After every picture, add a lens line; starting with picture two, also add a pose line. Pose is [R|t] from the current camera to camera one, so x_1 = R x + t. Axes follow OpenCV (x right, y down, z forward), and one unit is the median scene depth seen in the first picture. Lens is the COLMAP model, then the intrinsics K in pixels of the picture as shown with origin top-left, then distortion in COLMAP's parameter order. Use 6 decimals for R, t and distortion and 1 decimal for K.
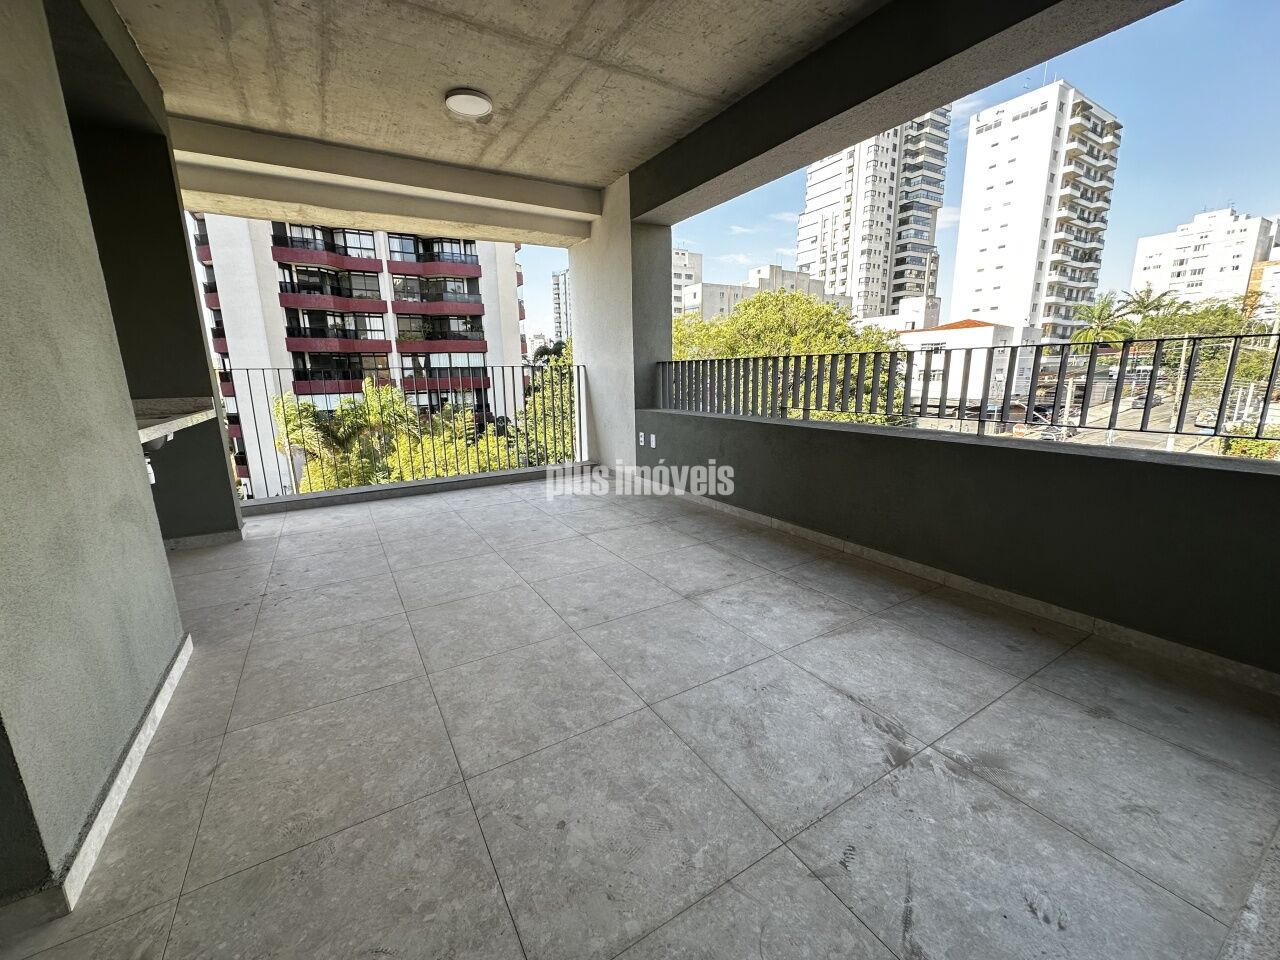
lens RADIAL K [[510.0, 0, 637.5], [0, 510.0, 480.7], [0, 0, 1]] dist [-0.001968, 0.000161]
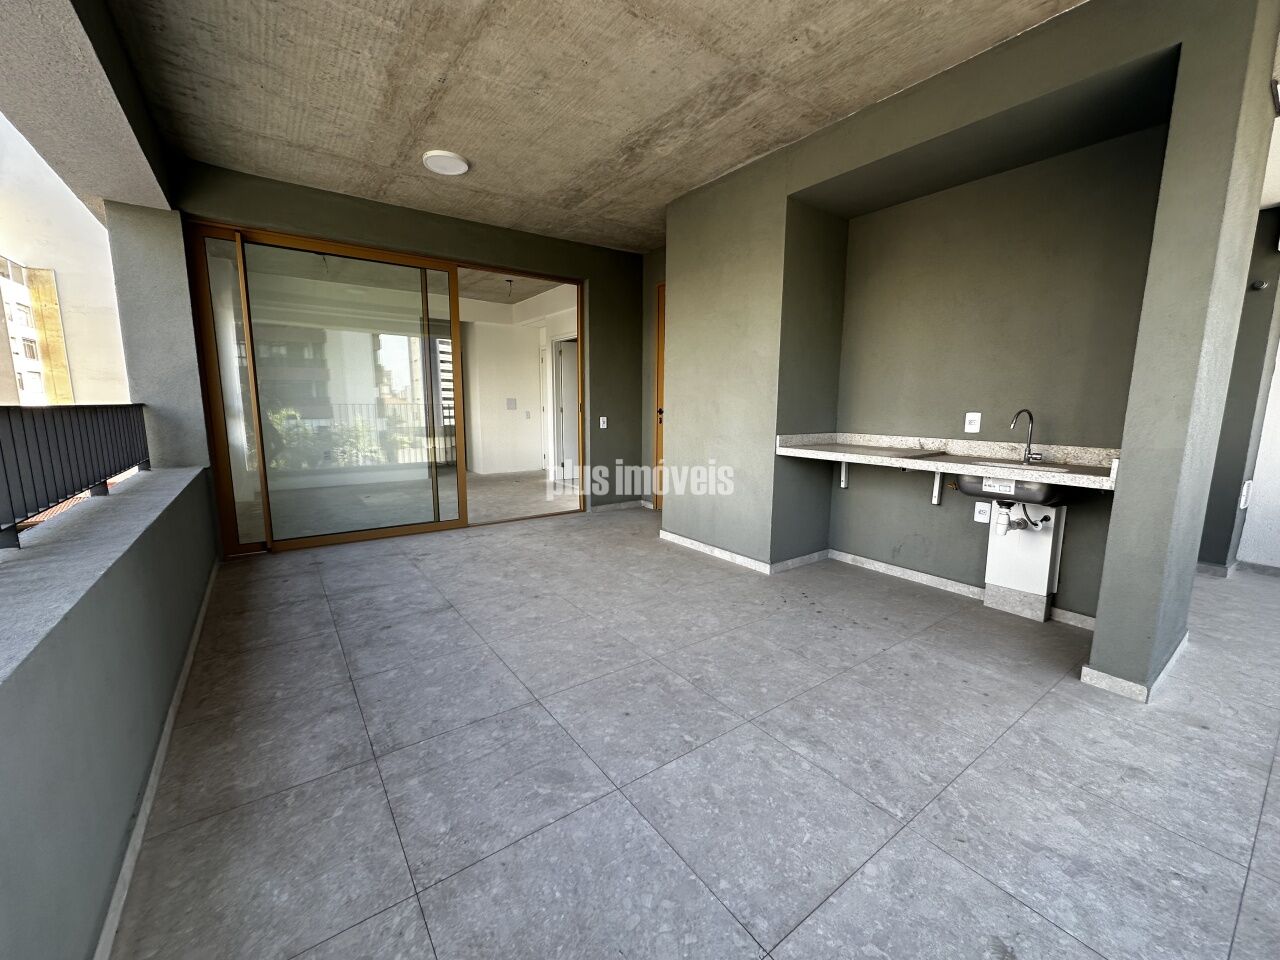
lens RADIAL K [[510.0, 0, 638.7], [0, 510.0, 480.2], [0, 0, 1]] dist [-0.001968, 0.000161]
pose [[-0.996622, 0.024895, -0.078264, -0.018712], [-0.004278, 0.935918, 0.352191, -0.034573], [0.082016, 0.351336, -0.932650, 0.148831]]
